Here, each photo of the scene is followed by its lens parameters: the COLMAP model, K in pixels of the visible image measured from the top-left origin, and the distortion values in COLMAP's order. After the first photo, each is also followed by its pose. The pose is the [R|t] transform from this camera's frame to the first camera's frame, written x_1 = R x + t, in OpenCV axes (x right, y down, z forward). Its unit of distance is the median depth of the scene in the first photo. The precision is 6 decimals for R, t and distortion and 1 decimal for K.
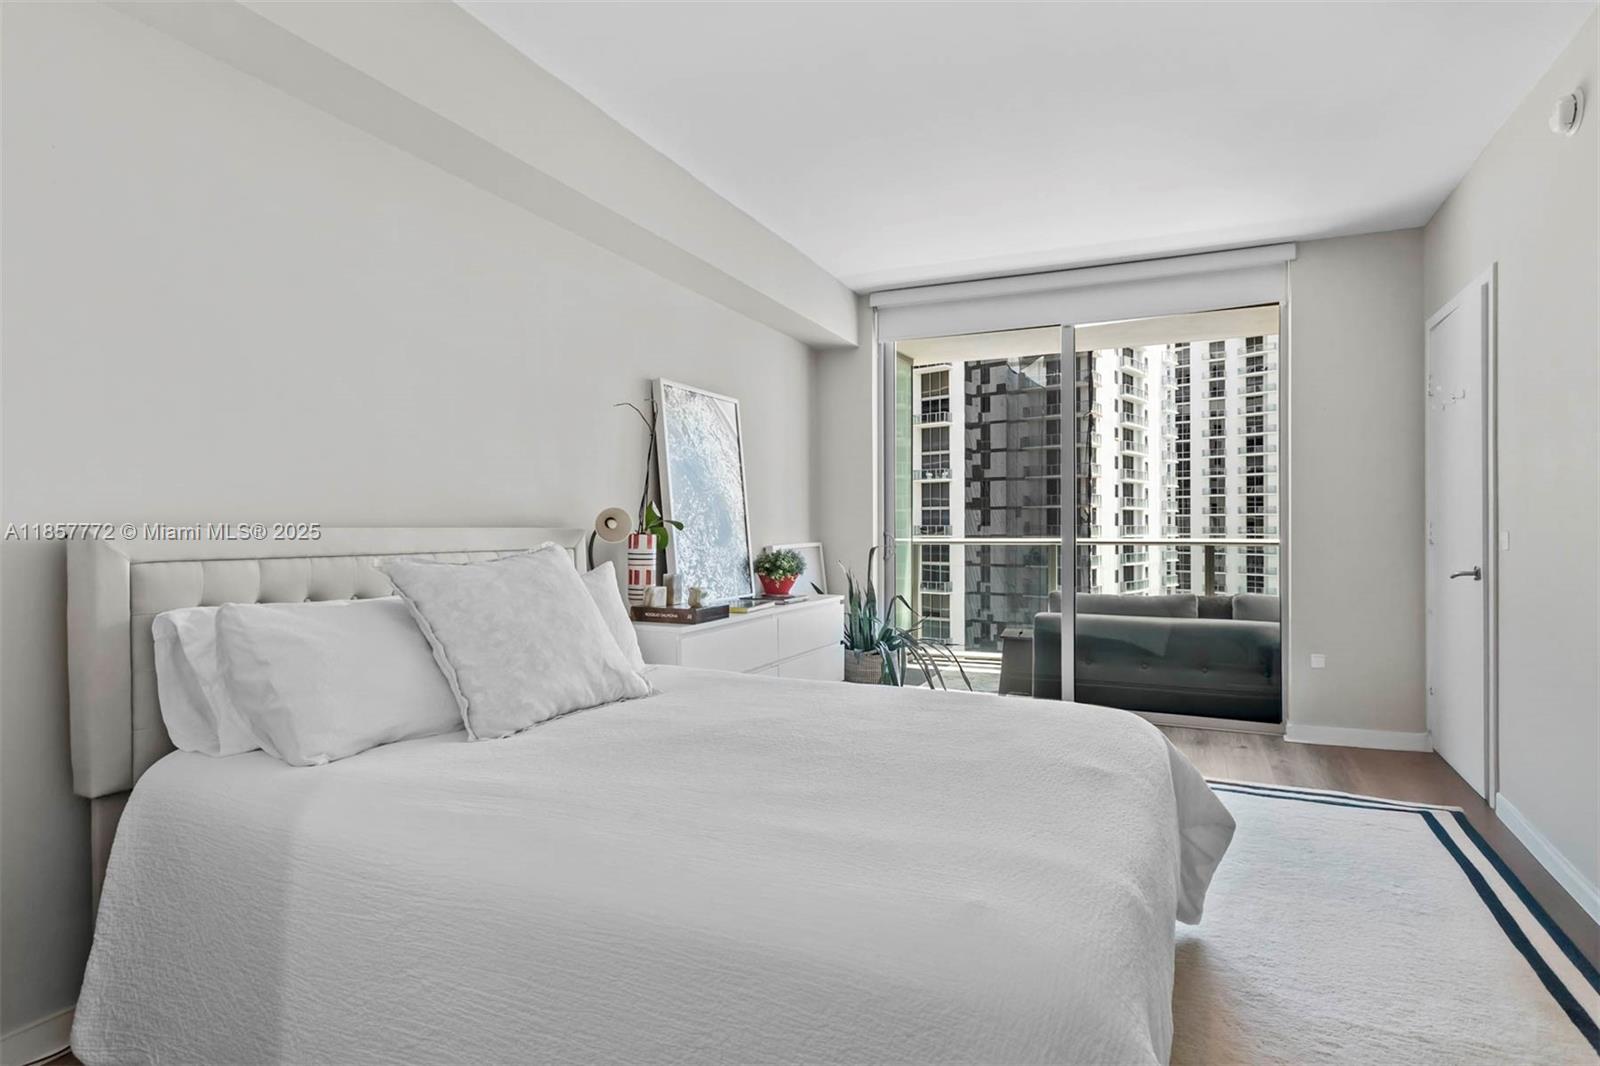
lens RADIAL K [[798.5, 0, 802.3], [0, 798.5, 530.1], [0, 0, 1]] dist [0.002698, 0.000444]
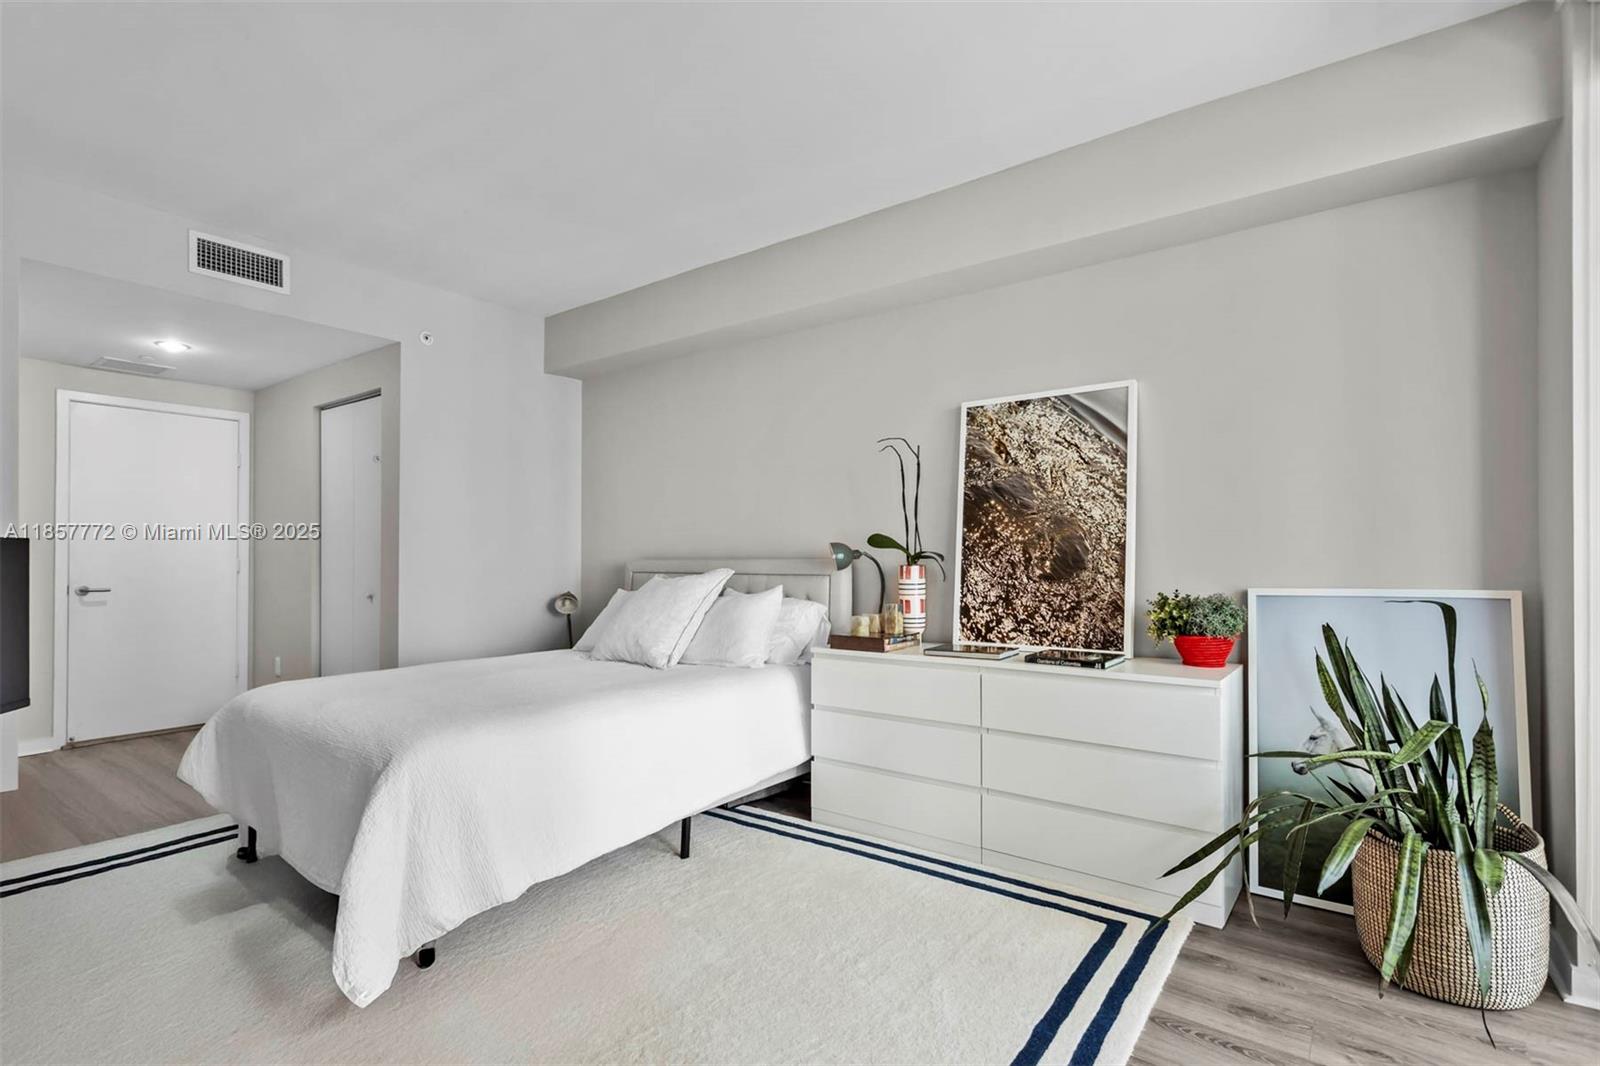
lens RADIAL K [[753.3, 0, 800.7], [0, 753.3, 544.4], [0, 0, 1]] dist [0.003959, 0.000683]
pose [[-0.181172, -0.014854, -0.983339, 0.700906], [0.002575, 0.999875, -0.015578, -0.006301], [0.983448, -0.005354, -0.181111, 0.912269]]
